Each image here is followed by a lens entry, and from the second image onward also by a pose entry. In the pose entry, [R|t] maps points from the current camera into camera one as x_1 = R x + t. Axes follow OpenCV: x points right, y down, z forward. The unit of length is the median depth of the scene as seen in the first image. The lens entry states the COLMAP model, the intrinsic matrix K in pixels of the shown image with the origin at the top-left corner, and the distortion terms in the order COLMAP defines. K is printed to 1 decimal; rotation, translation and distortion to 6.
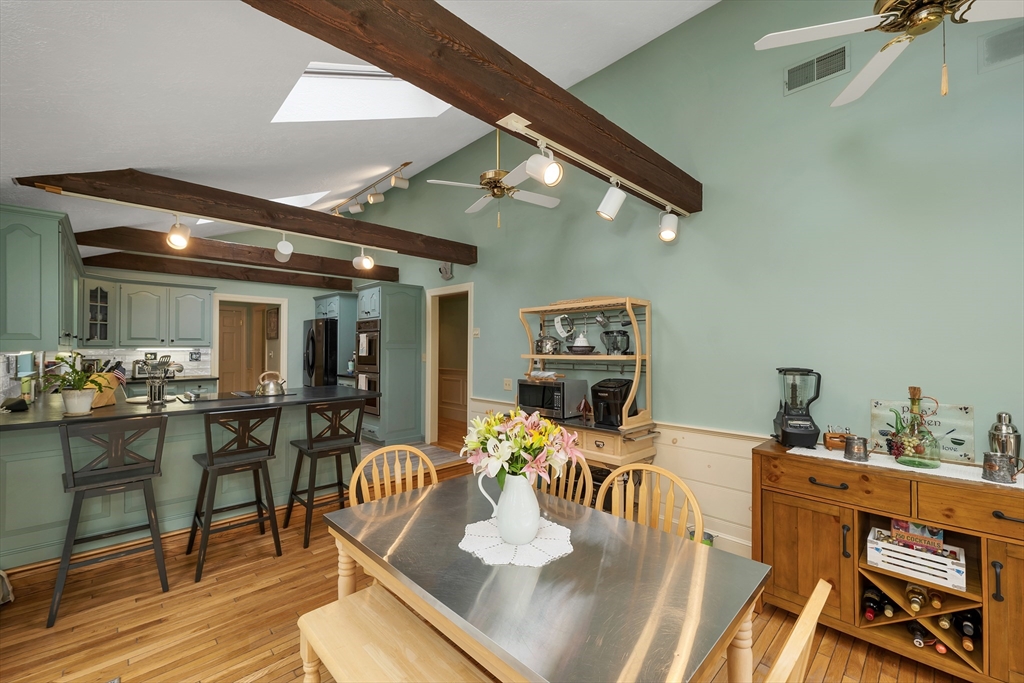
lens RADIAL K [[425.4, 0, 516.1], [0, 425.4, 344.8], [0, 0, 1]] dist [-0.003009, -0.000171]
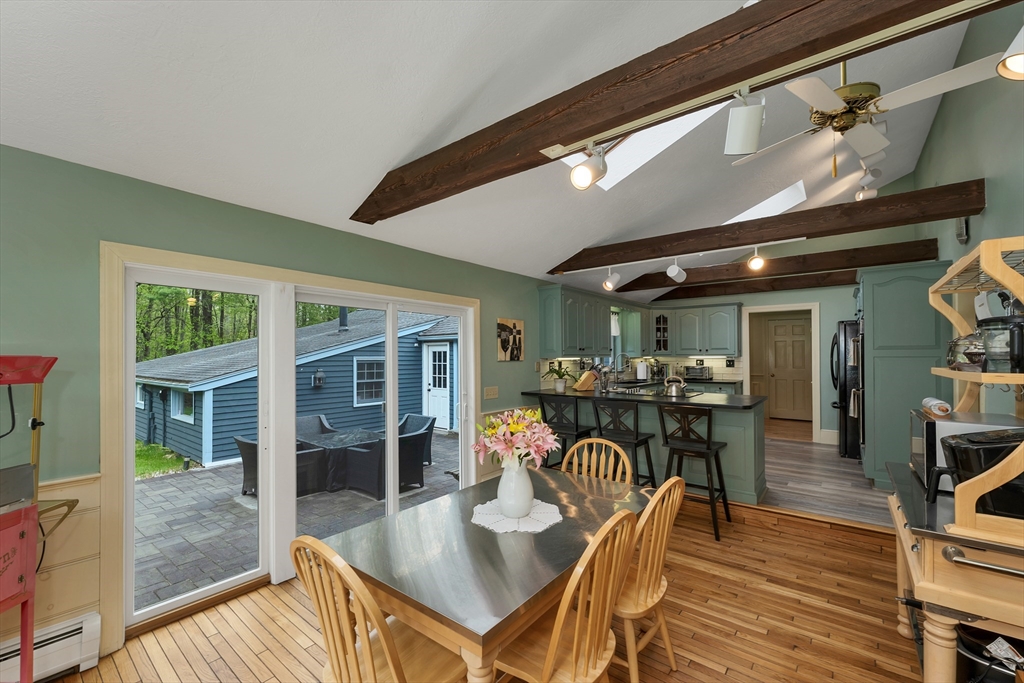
lens RADIAL K [[425.4, 0, 504.7], [0, 425.4, 352.2], [0, 0, 1]] dist [-0.003009, -0.000171]
pose [[0.125330, -0.010983, -0.992054, 0.377465], [0.011273, 0.999890, -0.009646, 0.001815], [0.992051, -0.009974, 0.125440, 0.260124]]
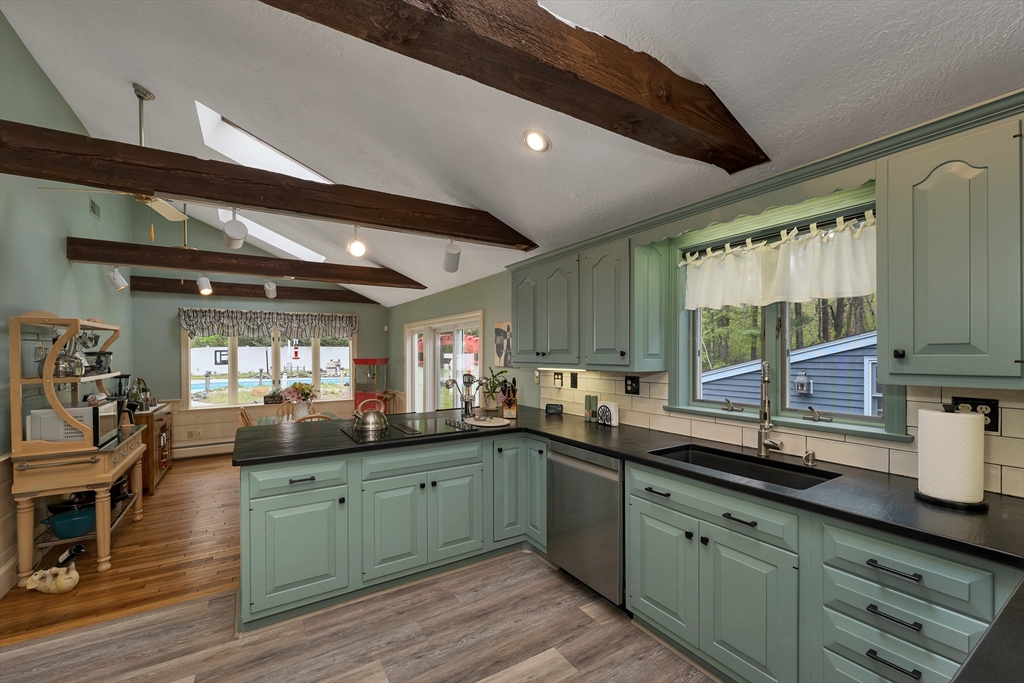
lens RADIAL K [[425.4, 0, 510.7], [0, 425.4, 354.2], [0, 0, 1]] dist [-0.003009, -0.000171]
pose [[-0.976741, 0.003599, 0.214392, -0.689347], [0.003044, 0.999991, -0.002920, -0.010754], [-0.214401, -0.002200, -0.976743, 1.178094]]
